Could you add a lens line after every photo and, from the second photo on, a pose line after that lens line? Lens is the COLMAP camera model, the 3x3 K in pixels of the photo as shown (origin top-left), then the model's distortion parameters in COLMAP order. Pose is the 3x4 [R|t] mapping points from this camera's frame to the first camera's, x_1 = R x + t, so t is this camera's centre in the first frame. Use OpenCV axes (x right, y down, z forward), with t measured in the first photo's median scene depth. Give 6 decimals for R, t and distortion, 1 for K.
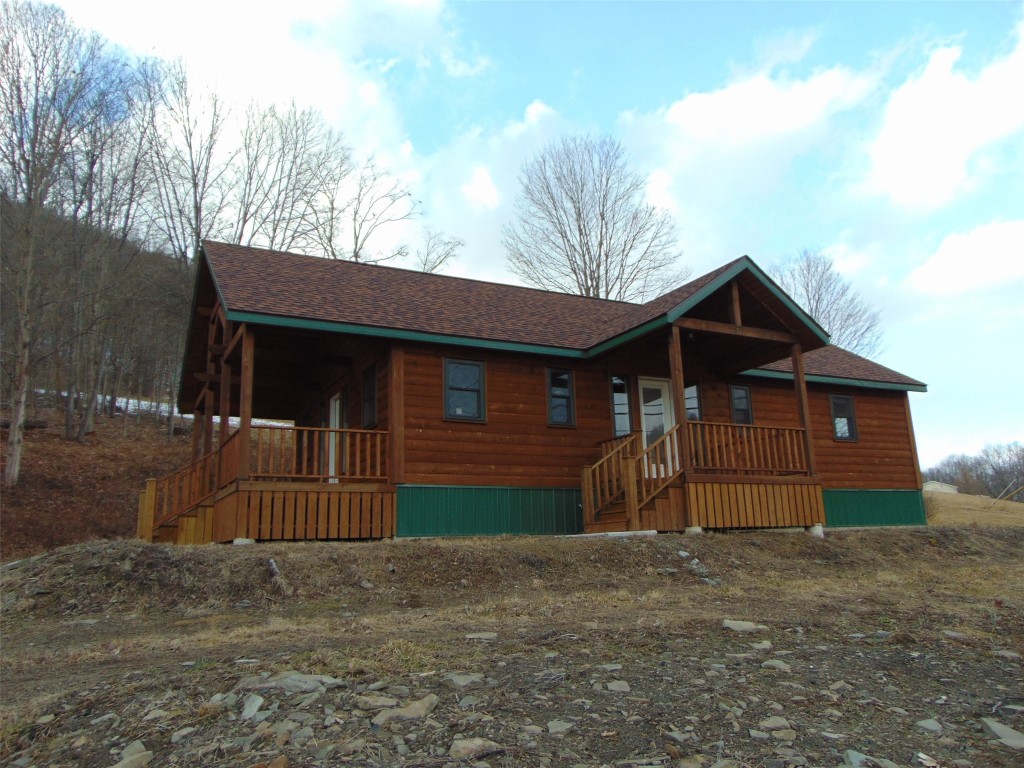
lens RADIAL K [[768.1, 0, 509.5], [0, 768.1, 386.6], [0, 0, 1]] dist [-0.036953, 0.066657]
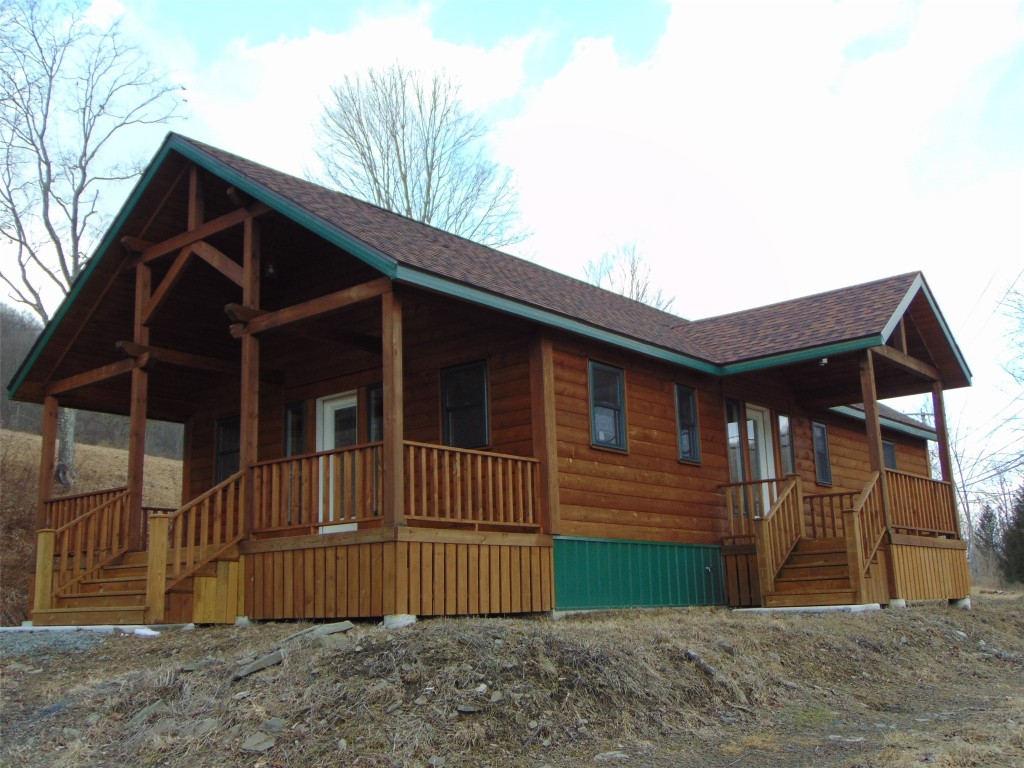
lens RADIAL K [[1038.1, 0, 515.5], [0, 1038.1, 403.7], [0, 0, 1]] dist [-0.015813, 0.023262]
pose [[0.923072, 0.077660, 0.376704, -0.513675], [-0.081575, 0.996652, -0.005577, 0.014151], [-0.375876, -0.025582, 0.926317, 0.127565]]
